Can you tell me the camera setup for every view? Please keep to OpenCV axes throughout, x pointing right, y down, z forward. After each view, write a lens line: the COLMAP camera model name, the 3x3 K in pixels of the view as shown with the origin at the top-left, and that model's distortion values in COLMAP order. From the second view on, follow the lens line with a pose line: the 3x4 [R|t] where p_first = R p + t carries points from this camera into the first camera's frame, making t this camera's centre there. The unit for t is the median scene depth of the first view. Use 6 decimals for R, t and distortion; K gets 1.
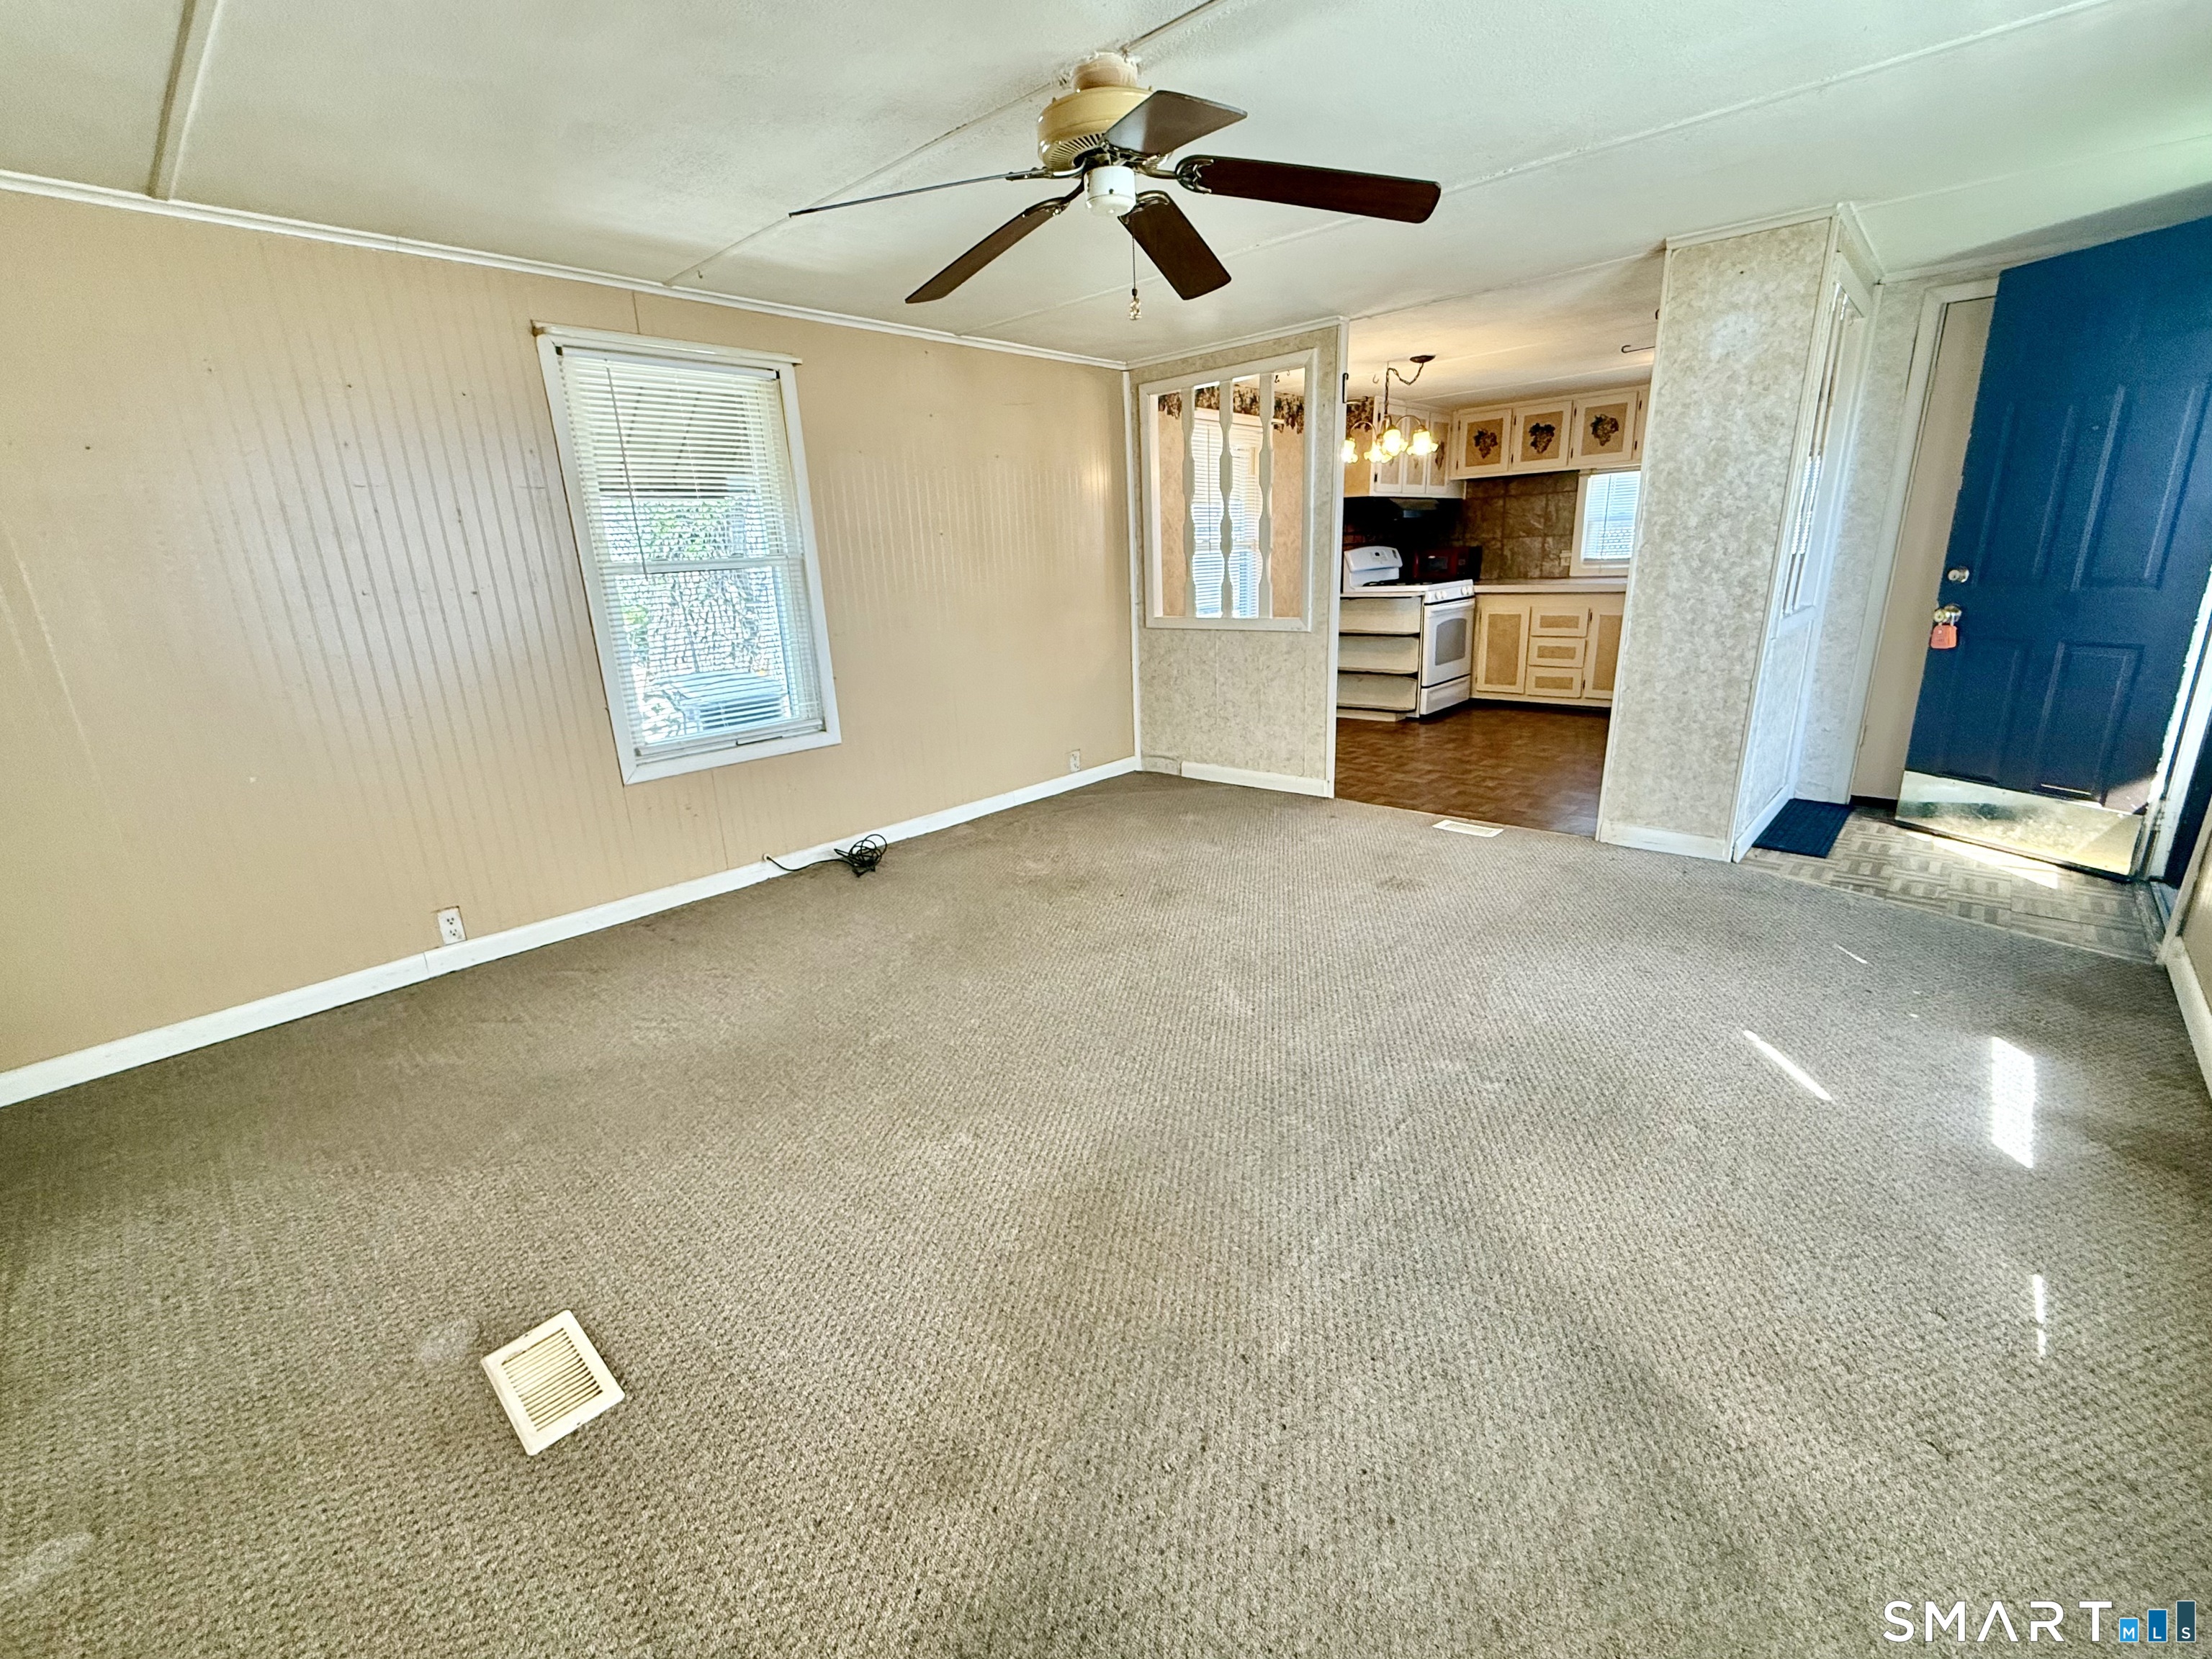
lens RADIAL K [[925.0, 0, 1112.5], [0, 925.0, 826.0], [0, 0, 1]] dist [-0.000172, 0.000269]
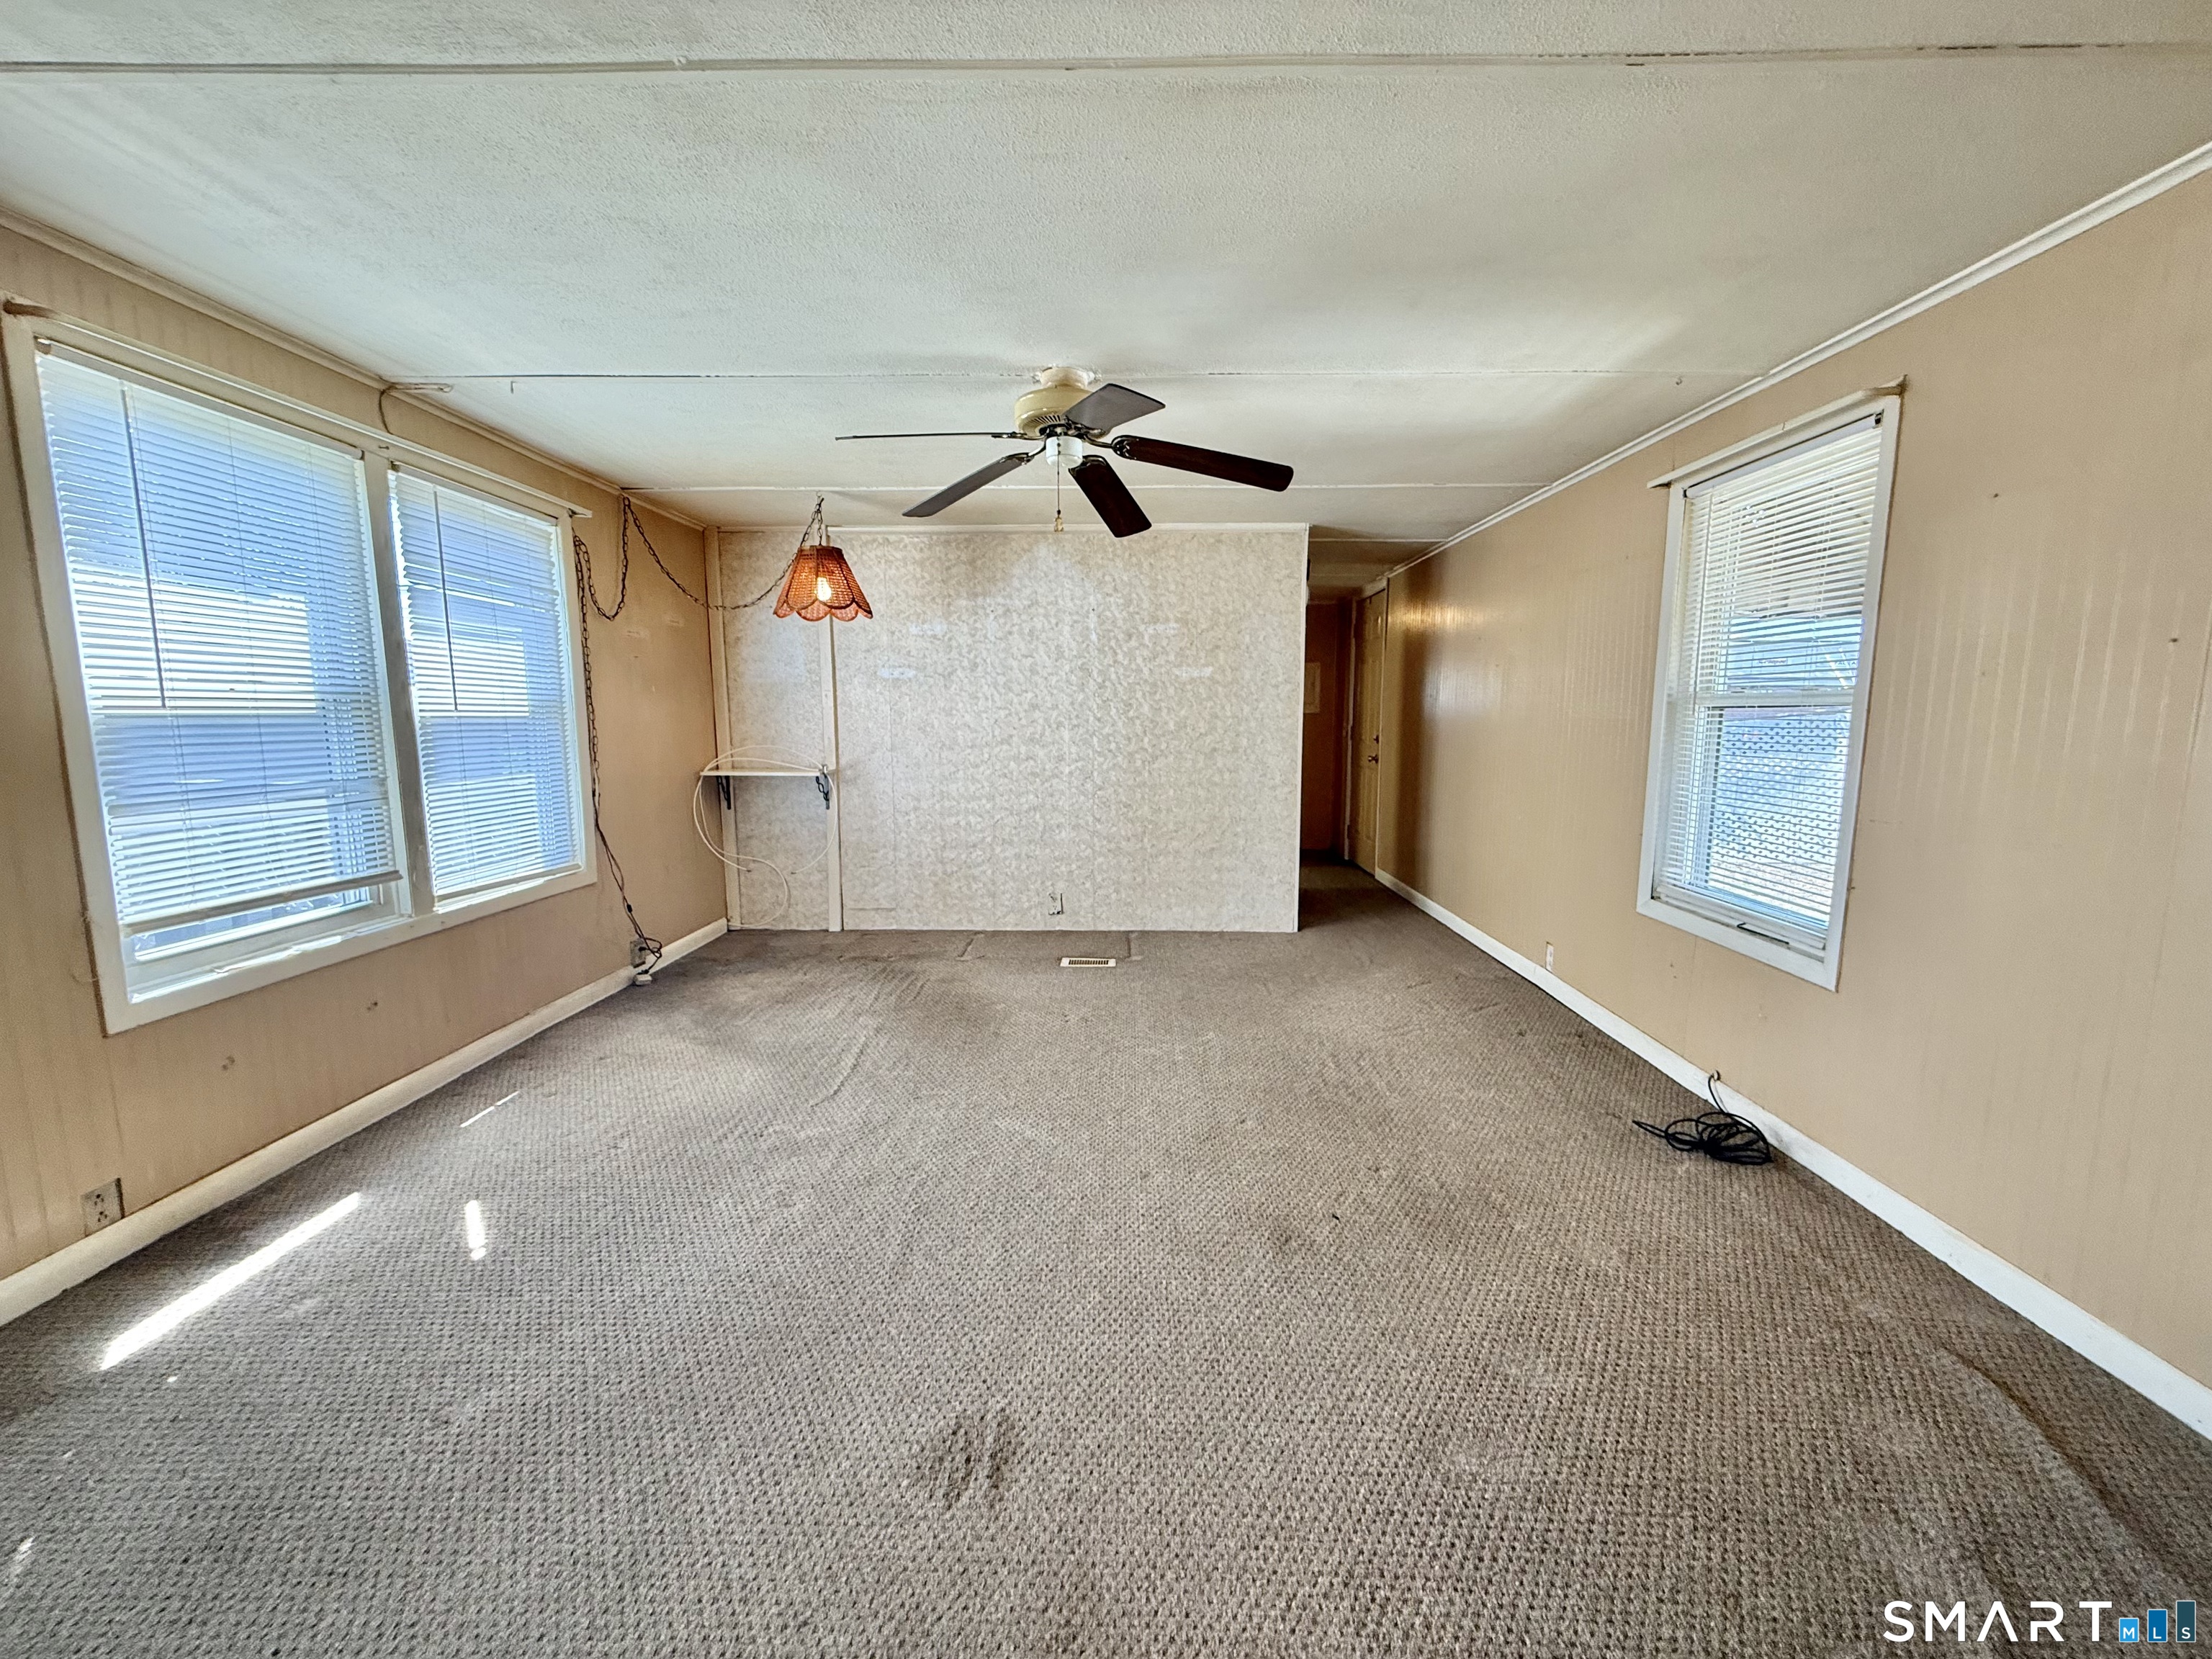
lens RADIAL K [[884.2, 0, 1097.5], [0, 884.2, 830.0], [0, 0, 1]] dist [0.000535, -0.000708]
pose [[-0.757677, 0.124533, -0.640638, 0.255050], [-0.161476, 0.915332, 0.368907, -0.190347], [0.632338, 0.382960, -0.673417, 0.617479]]
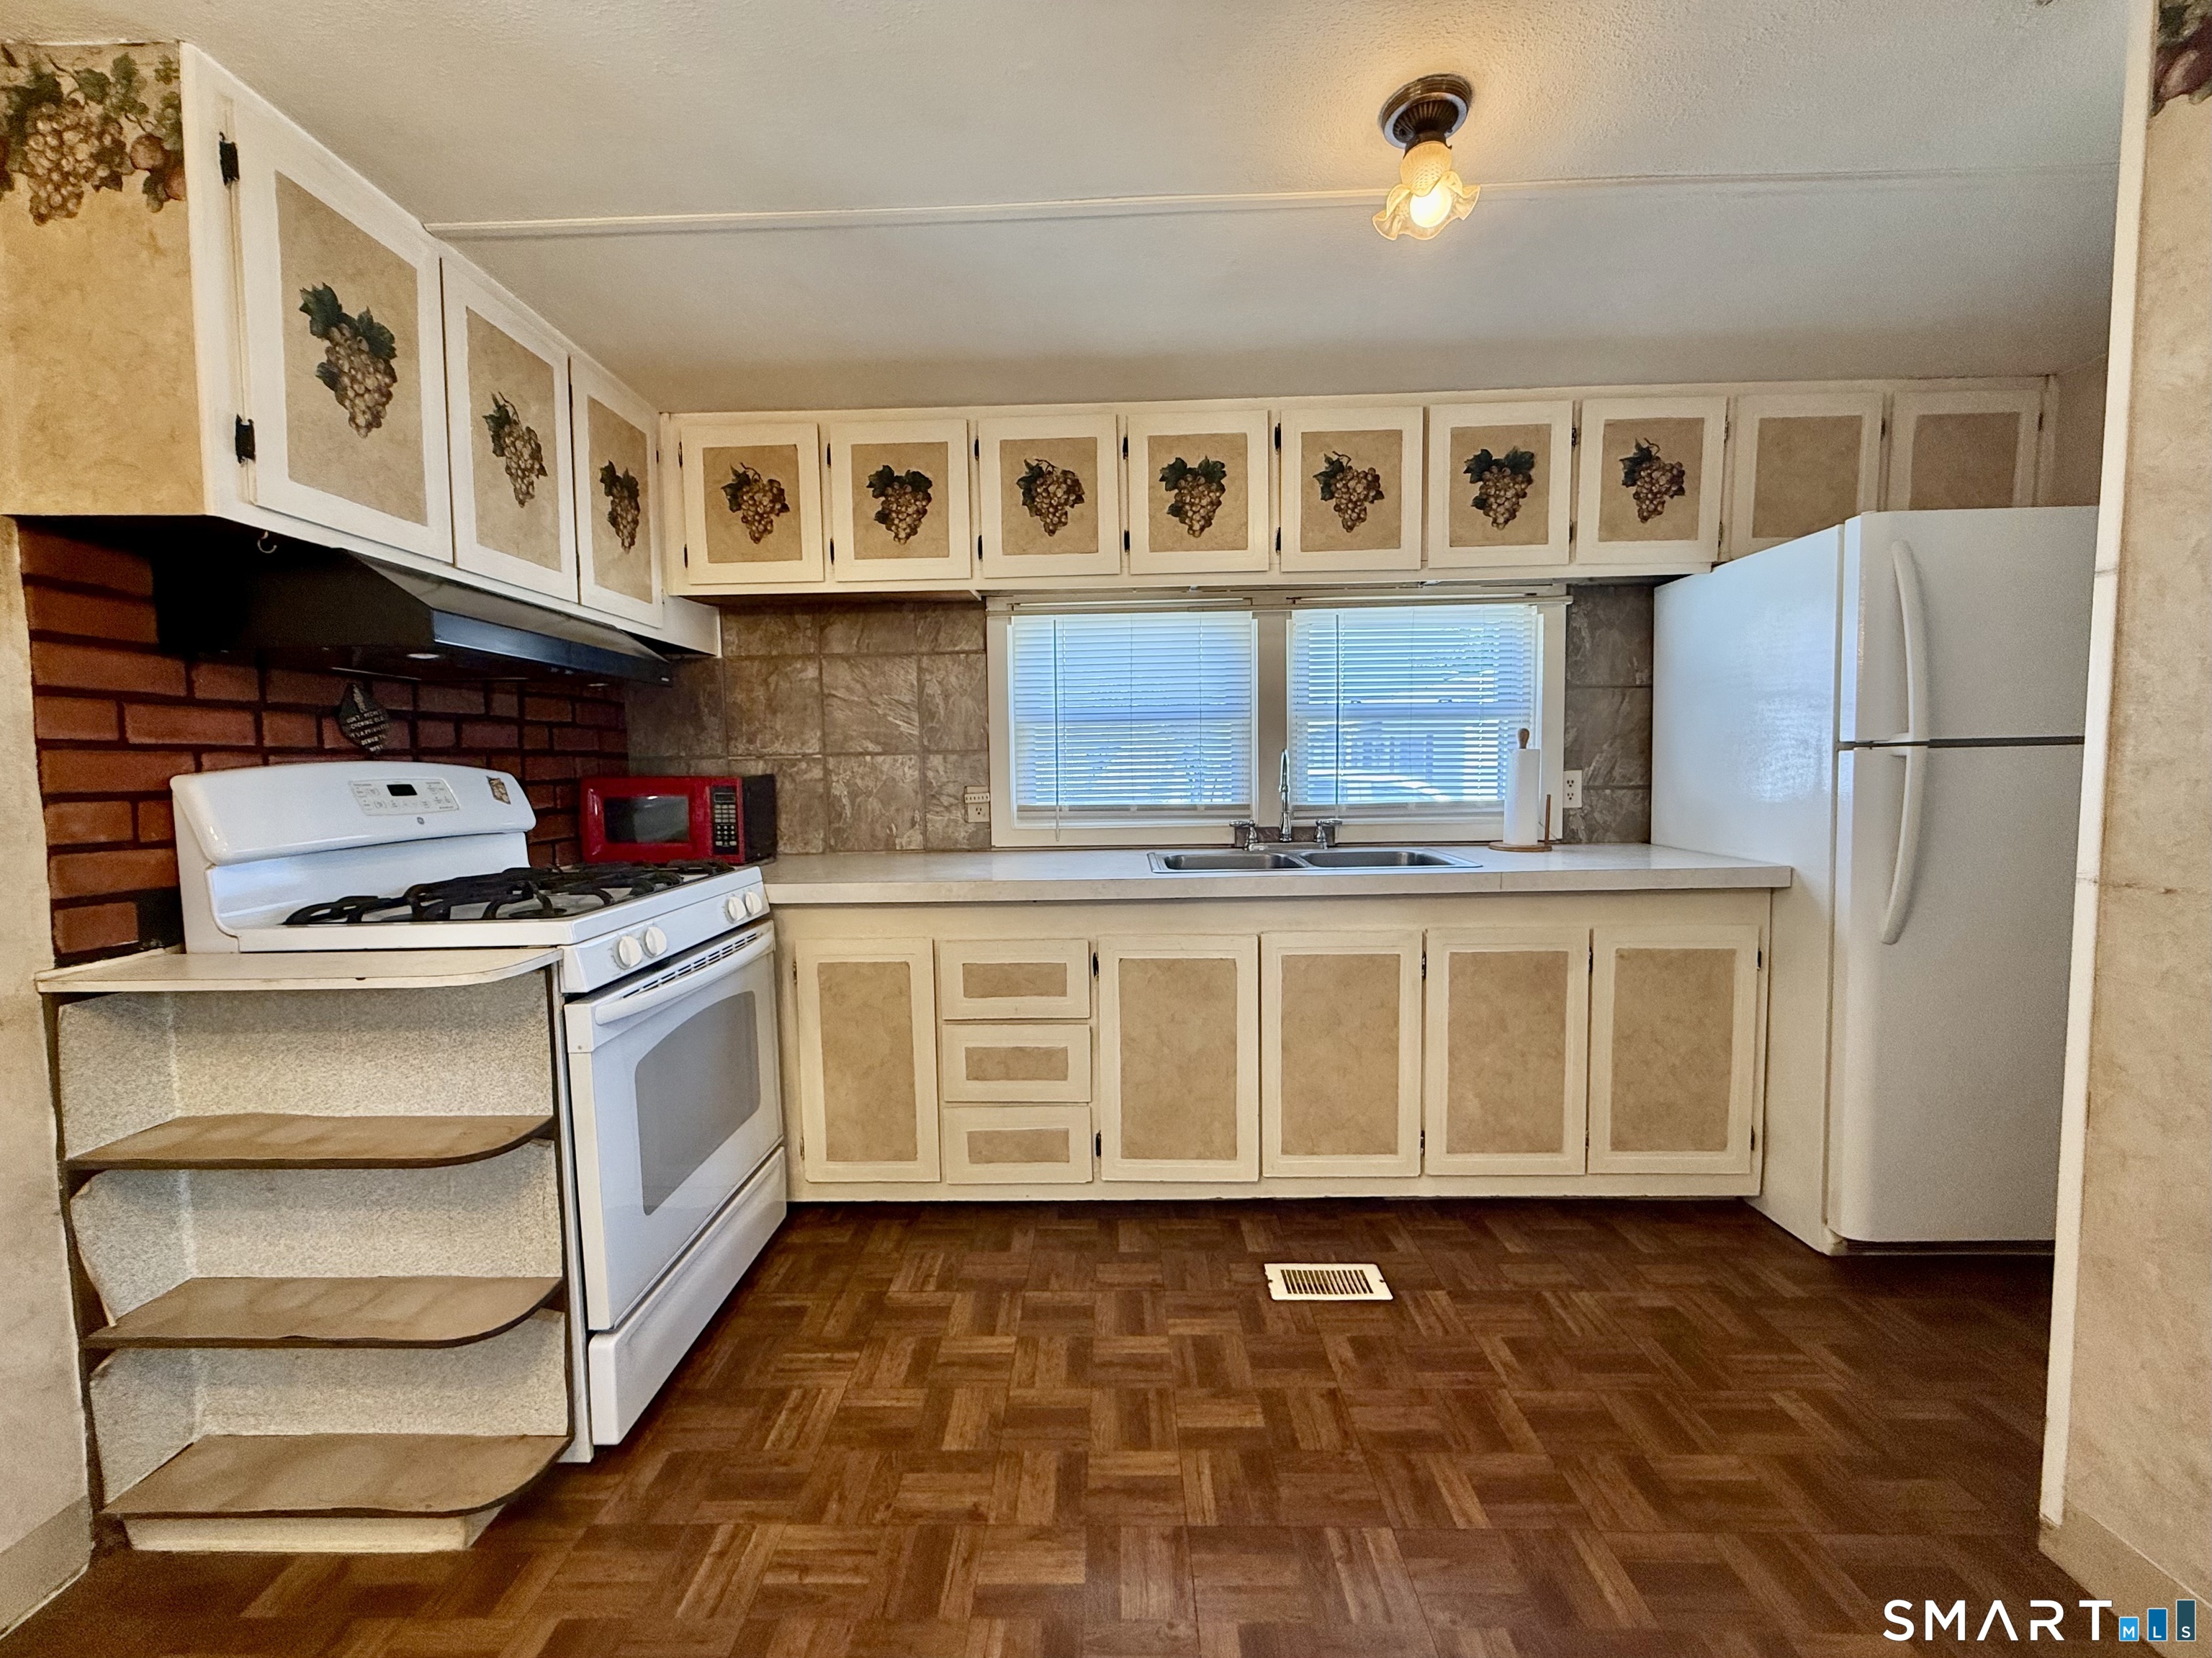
lens RADIAL K [[884.1, 0, 1094.5], [0, 884.1, 821.3], [0, 0, 1]] dist [0.000535, -0.000708]
pose [[0.756942, -0.011357, 0.653384, 0.285324], [0.171898, 0.968097, -0.182316, -0.212879], [-0.630469, 0.250318, 0.734745, 0.717056]]
